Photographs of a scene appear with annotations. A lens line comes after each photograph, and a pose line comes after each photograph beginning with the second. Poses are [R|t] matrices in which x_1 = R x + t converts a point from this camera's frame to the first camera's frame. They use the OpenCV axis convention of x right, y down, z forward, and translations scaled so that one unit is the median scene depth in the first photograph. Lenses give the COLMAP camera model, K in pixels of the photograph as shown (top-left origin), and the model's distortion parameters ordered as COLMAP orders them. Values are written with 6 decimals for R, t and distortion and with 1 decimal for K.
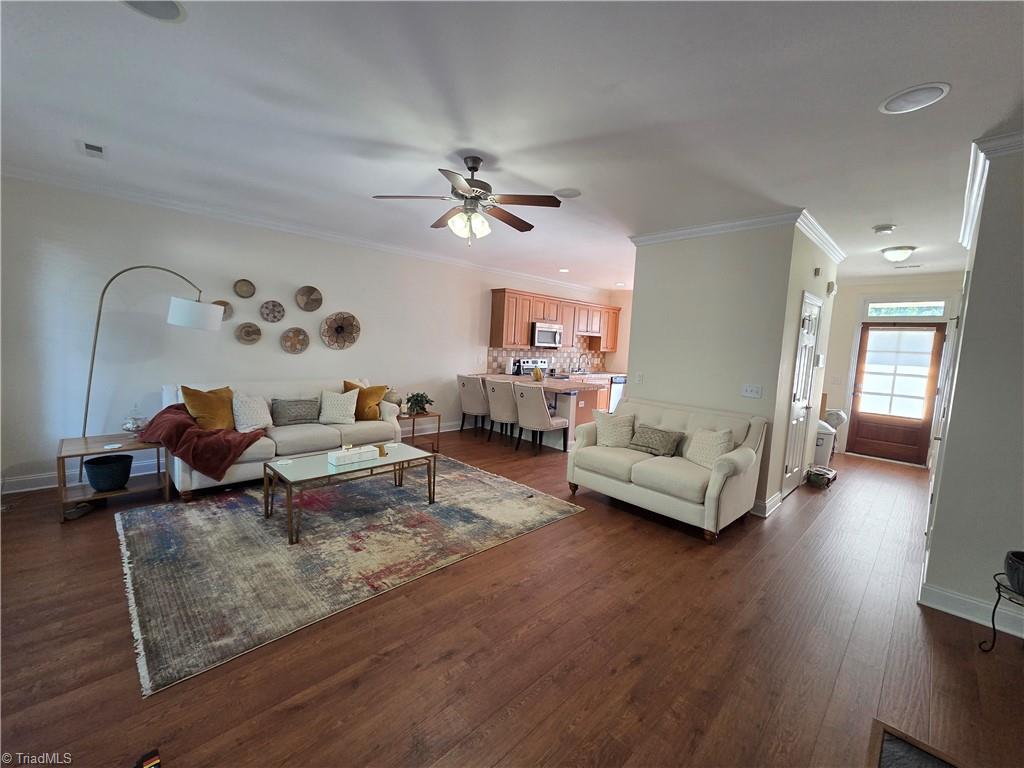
lens RADIAL K [[417.9, 0, 510.9], [0, 417.9, 381.4], [0, 0, 1]] dist [0.001259, 0.000206]
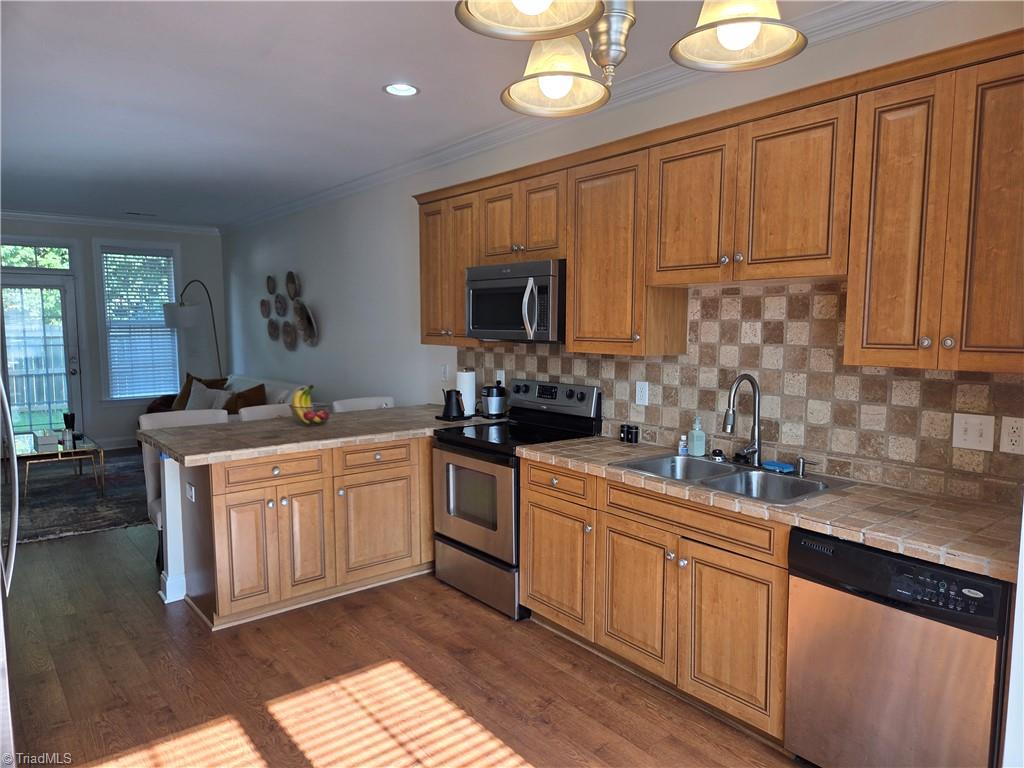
lens RADIAL K [[688.7, 0, 519.4], [0, 688.7, 392.8], [0, 0, 1]] dist [0.034748, -0.019359]
pose [[-0.093179, 0.059948, -0.993843, 1.170657], [-0.096944, 0.992897, 0.068980, -0.163155], [0.990919, 0.102775, -0.086705, 2.132703]]
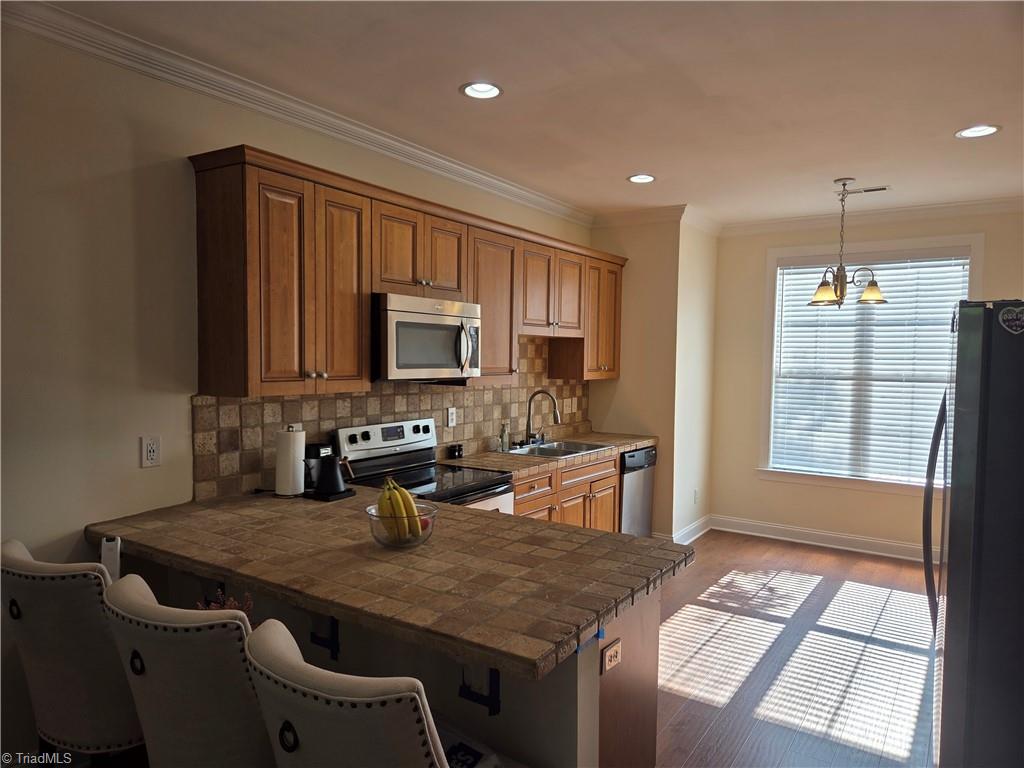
lens RADIAL K [[688.7, 0, 516.5], [0, 688.7, 388.2], [0, 0, 1]] dist [0.034748, -0.019359]
pose [[0.976007, -0.048322, 0.212310, 0.086267], [0.056956, 0.997772, -0.034739, -0.116255], [-0.210158, 0.045998, 0.976585, 1.069661]]
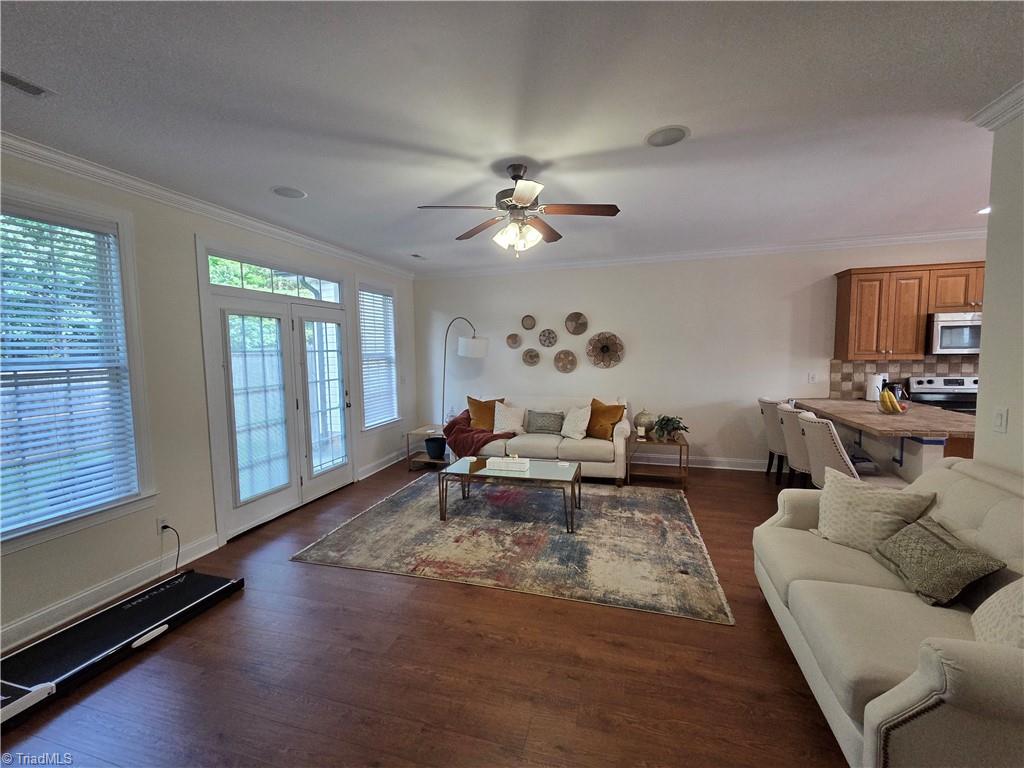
lens RADIAL K [[417.9, 0, 506.4], [0, 417.9, 381.1], [0, 0, 1]] dist [0.001259, 0.000206]
pose [[0.488893, 0.006537, -0.872319, 0.537134], [-0.044740, 0.998844, -0.017590, -0.021666], [0.871196, 0.047627, 0.488620, 0.397076]]
